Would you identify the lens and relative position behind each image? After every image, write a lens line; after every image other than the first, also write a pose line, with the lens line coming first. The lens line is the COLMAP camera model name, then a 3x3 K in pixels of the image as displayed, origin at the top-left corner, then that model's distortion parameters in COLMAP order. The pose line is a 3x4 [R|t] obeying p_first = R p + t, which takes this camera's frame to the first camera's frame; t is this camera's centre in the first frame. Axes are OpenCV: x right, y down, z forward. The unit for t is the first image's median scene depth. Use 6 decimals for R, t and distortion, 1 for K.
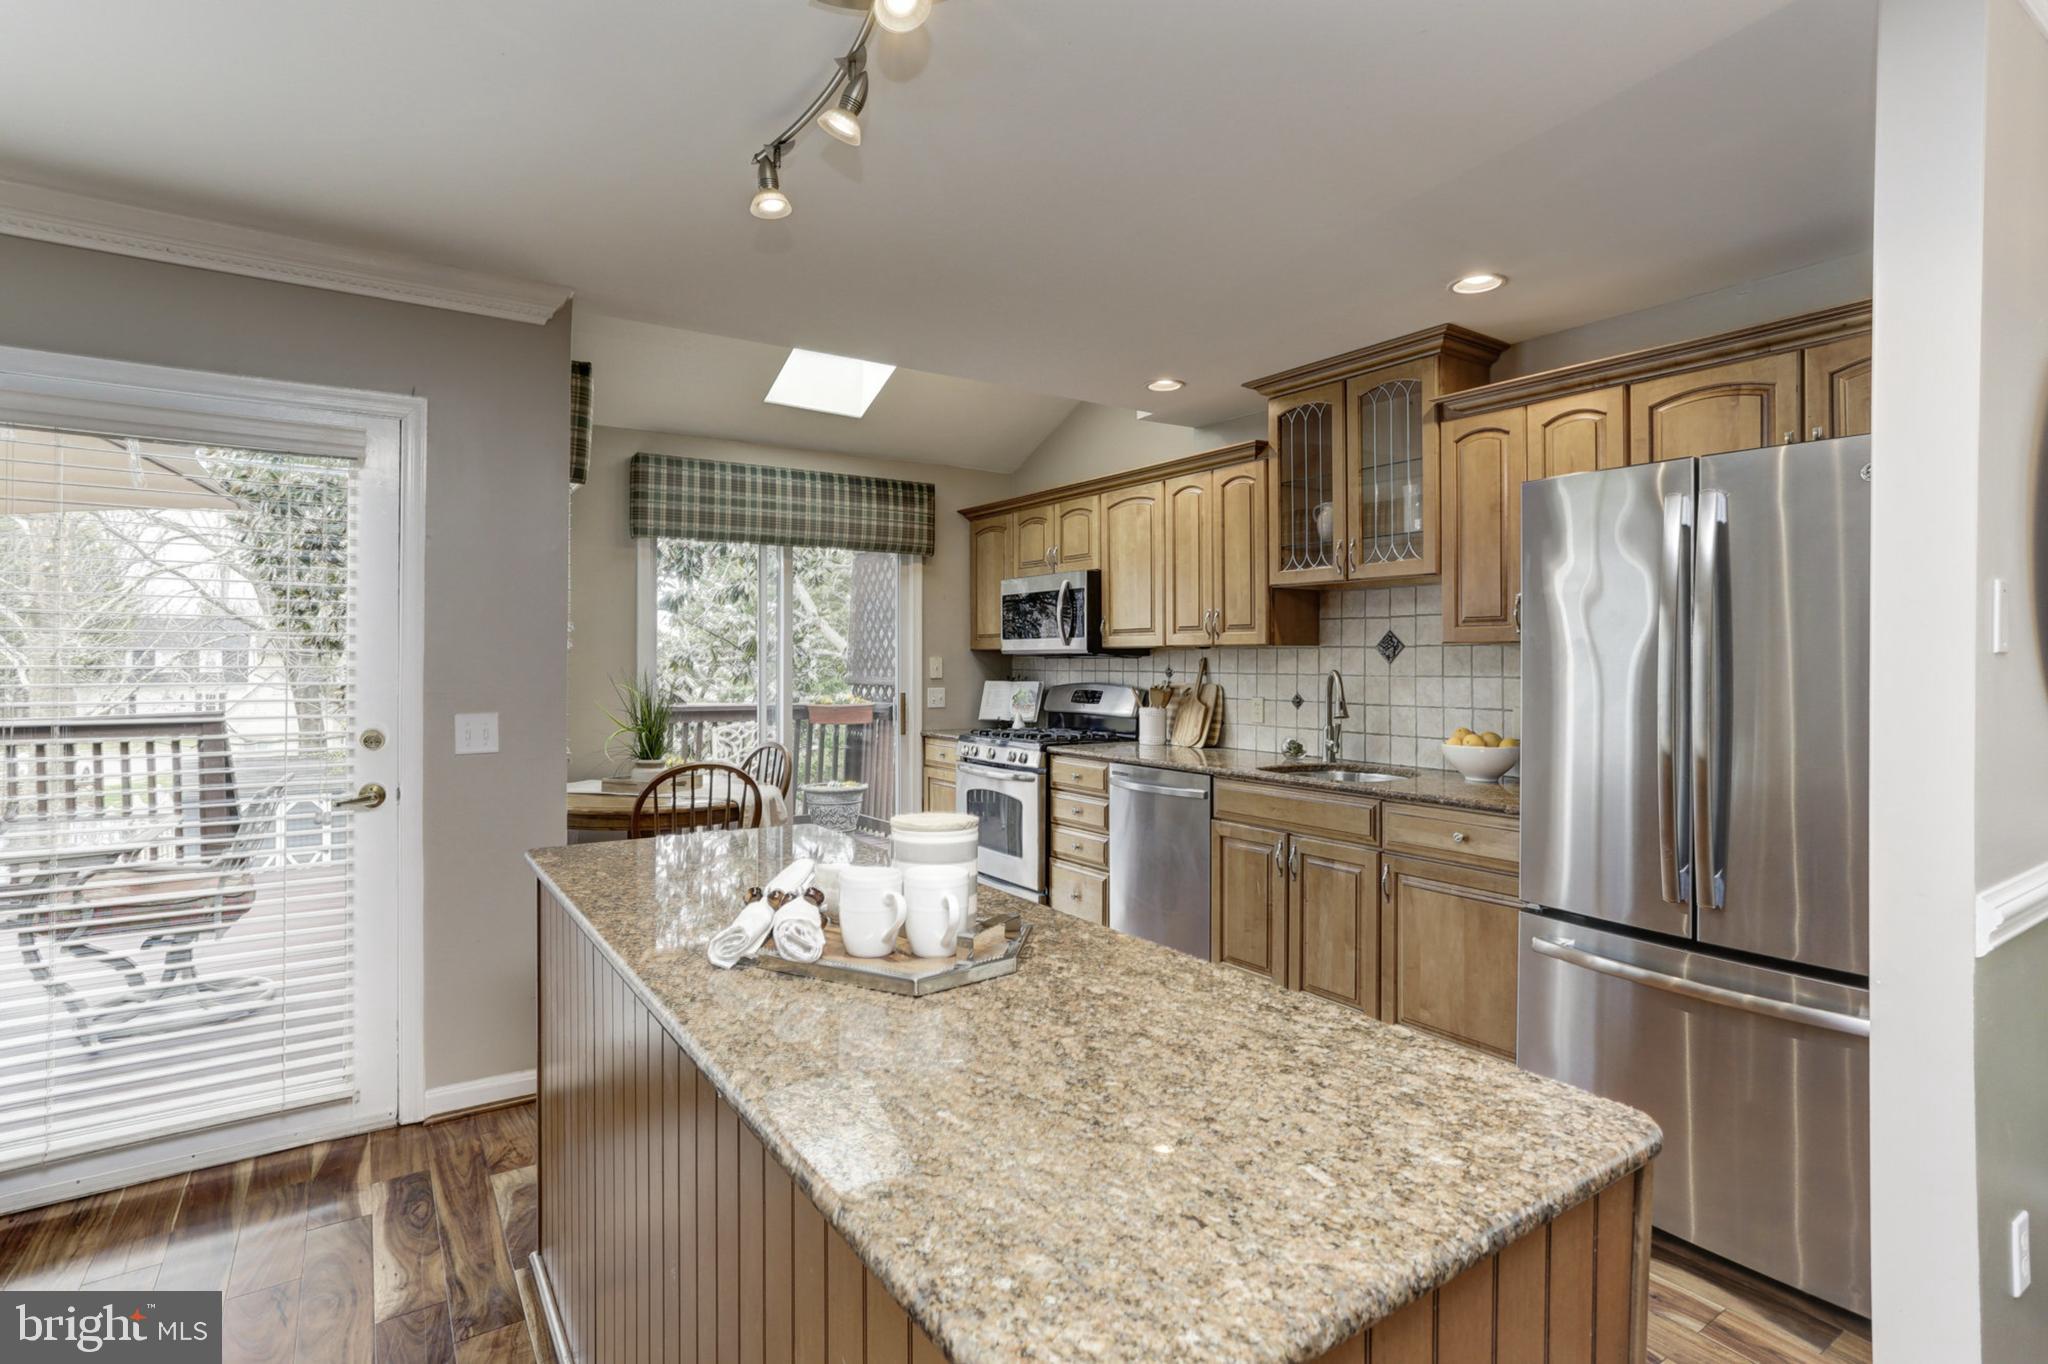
lens RADIAL K [[1004.8, 0, 1038.9], [0, 1004.8, 650.8], [0, 0, 1]] dist [-0.034959, 0.025913]
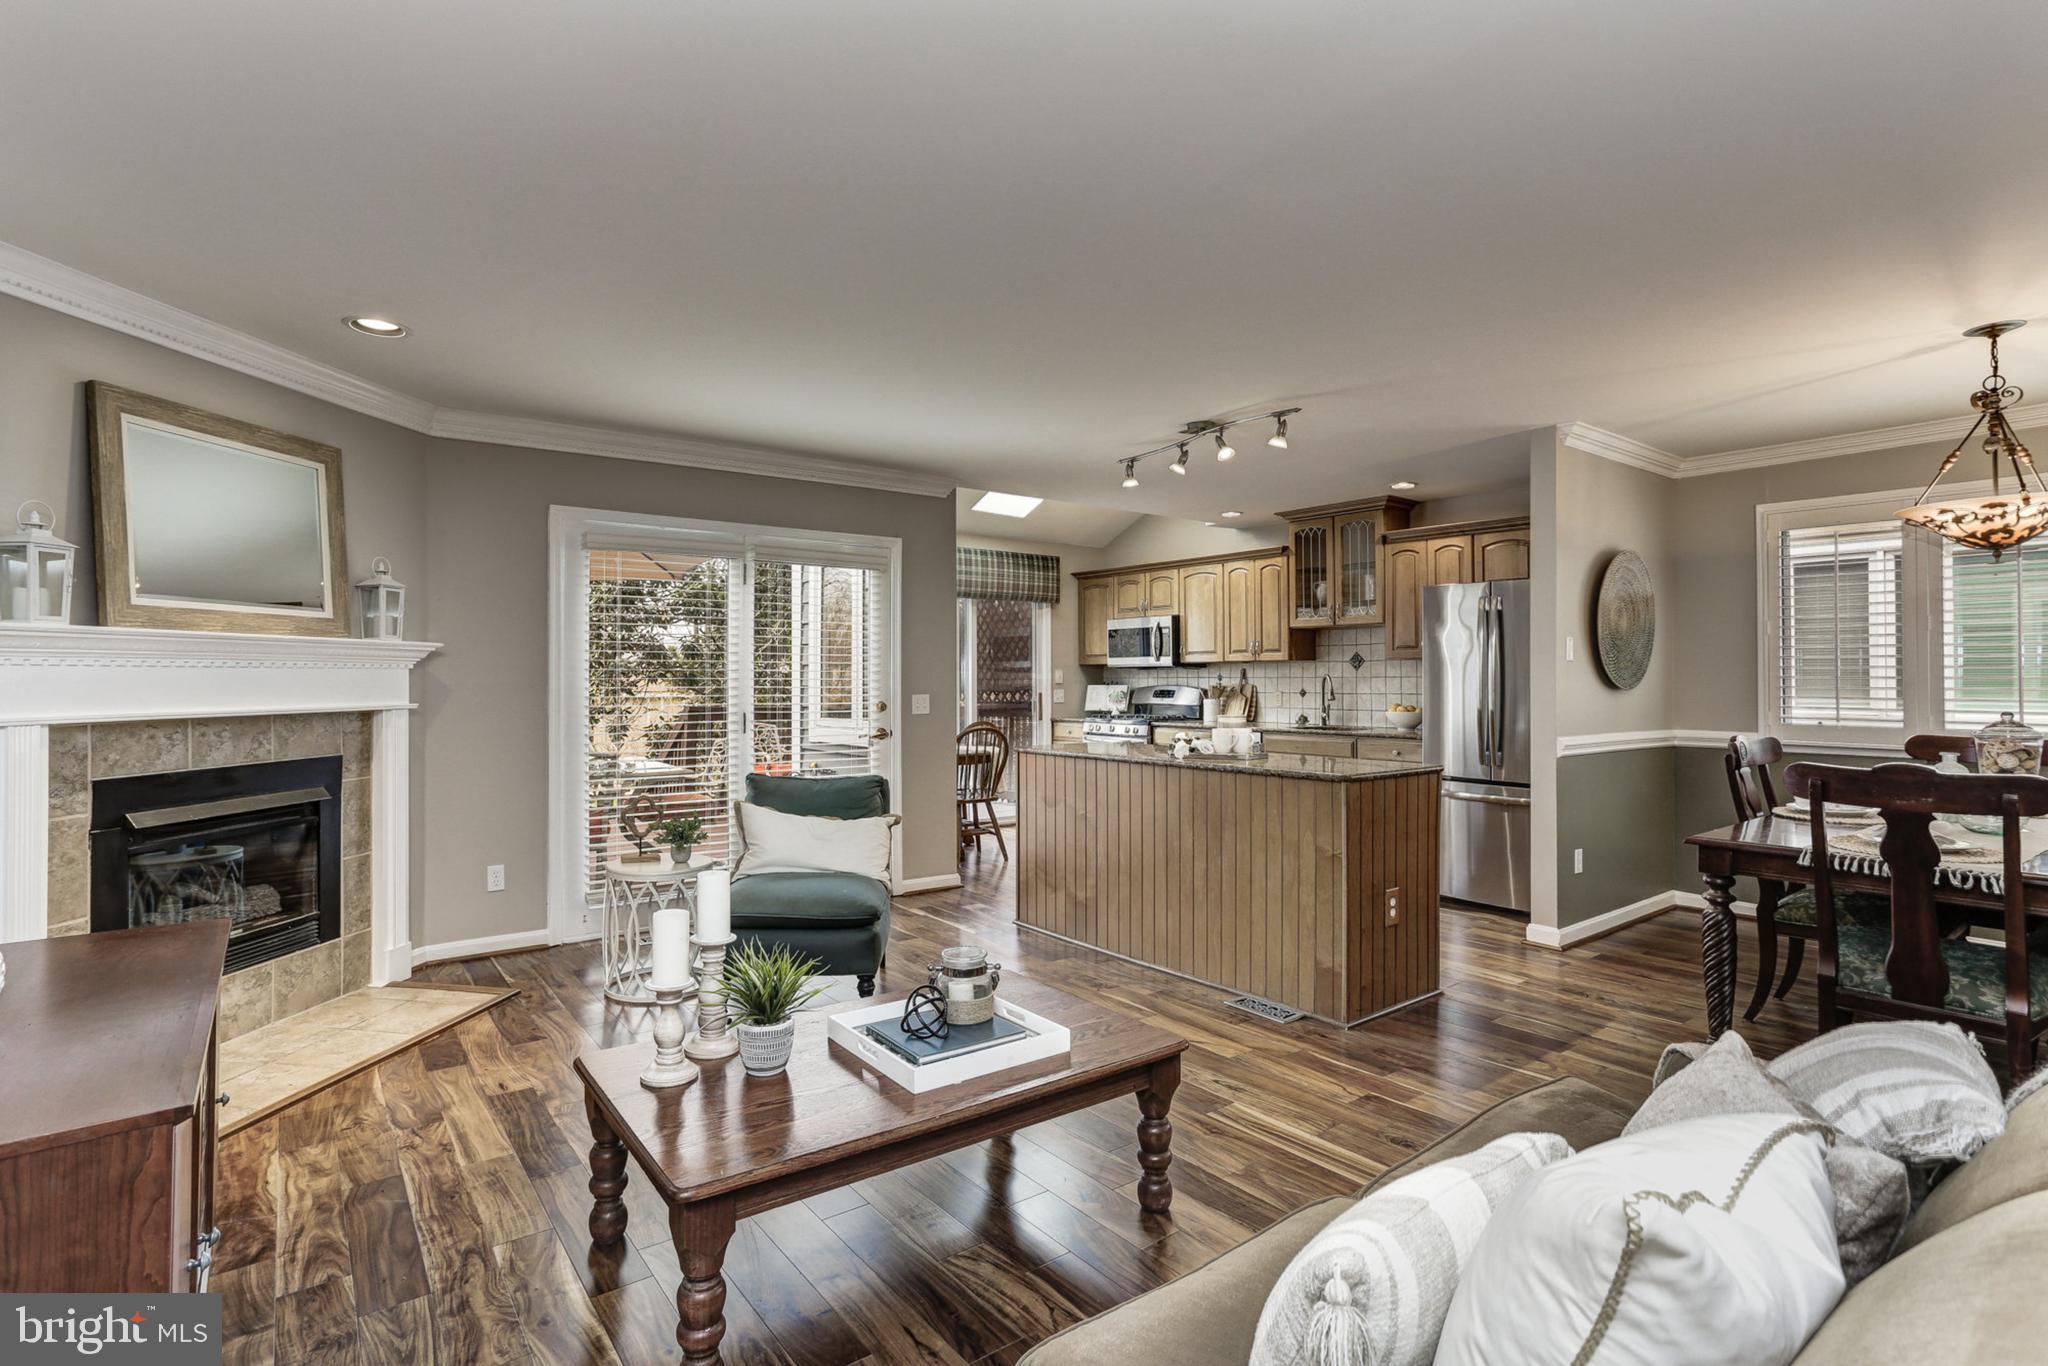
lens RADIAL K [[1004.8, 0, 1050.0], [0, 1004.8, 669.4], [0, 0, 1]] dist [-0.034959, 0.025913]
pose [[0.997078, -0.000998, 0.076384, -0.314844], [0.001078, 0.999999, -0.001000, 0.010622], [-0.076383, 0.001079, 0.997078, -0.709255]]
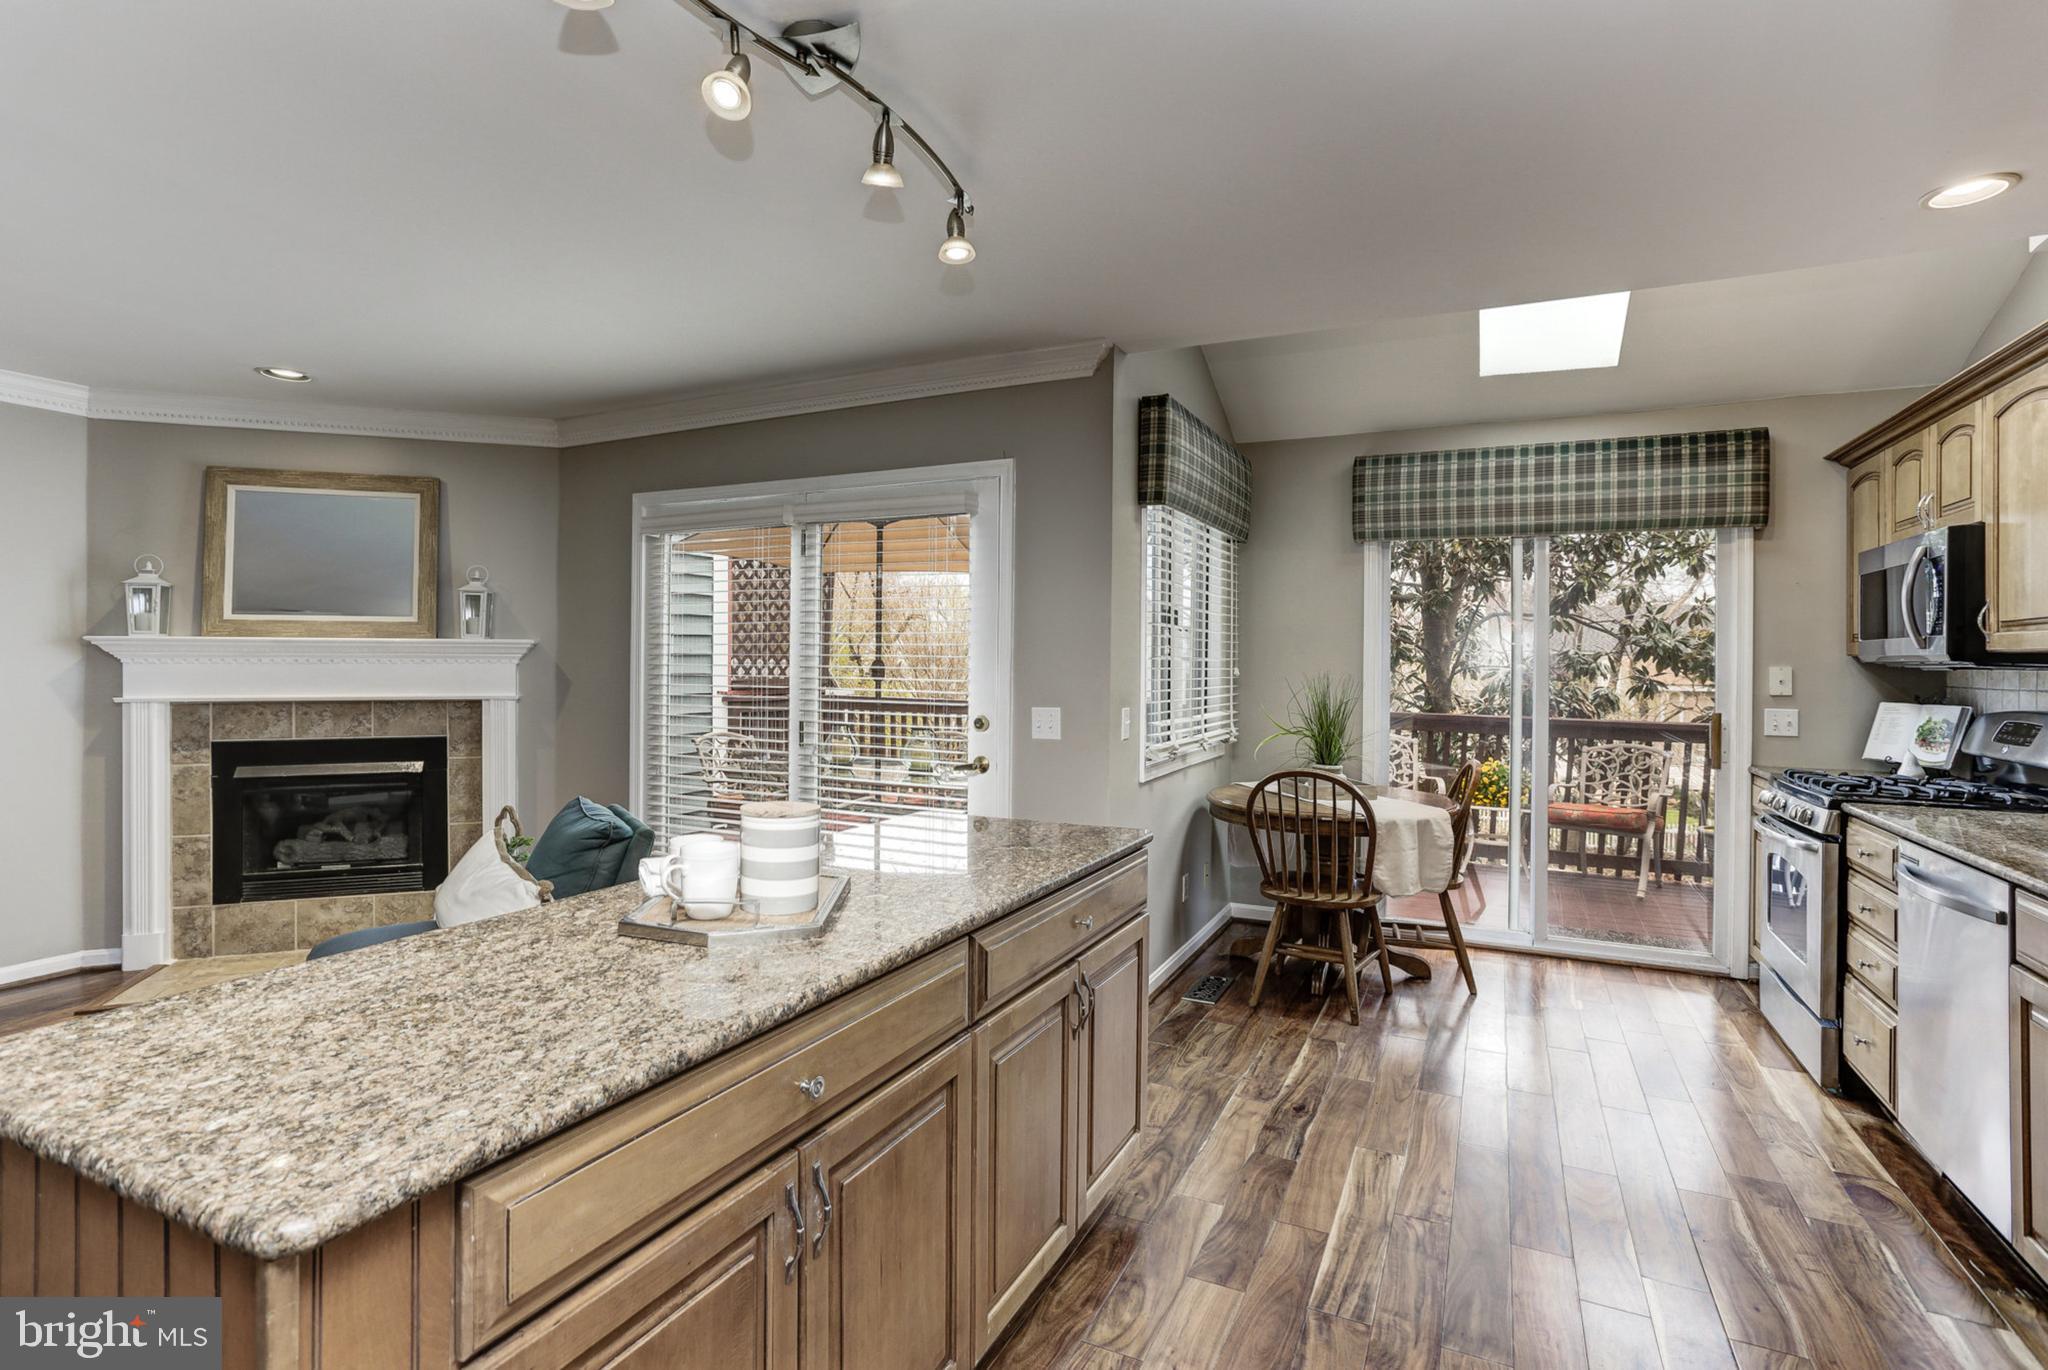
lens RADIAL K [[1004.8, 0, 1011.7], [0, 1004.8, 660.0], [0, 0, 1]] dist [-0.034959, 0.025913]
pose [[0.490047, 0.003262, -0.871690, 0.337838], [-0.000841, 0.999994, 0.003269, 0.000533], [0.871696, -0.000869, 0.490047, 0.232810]]
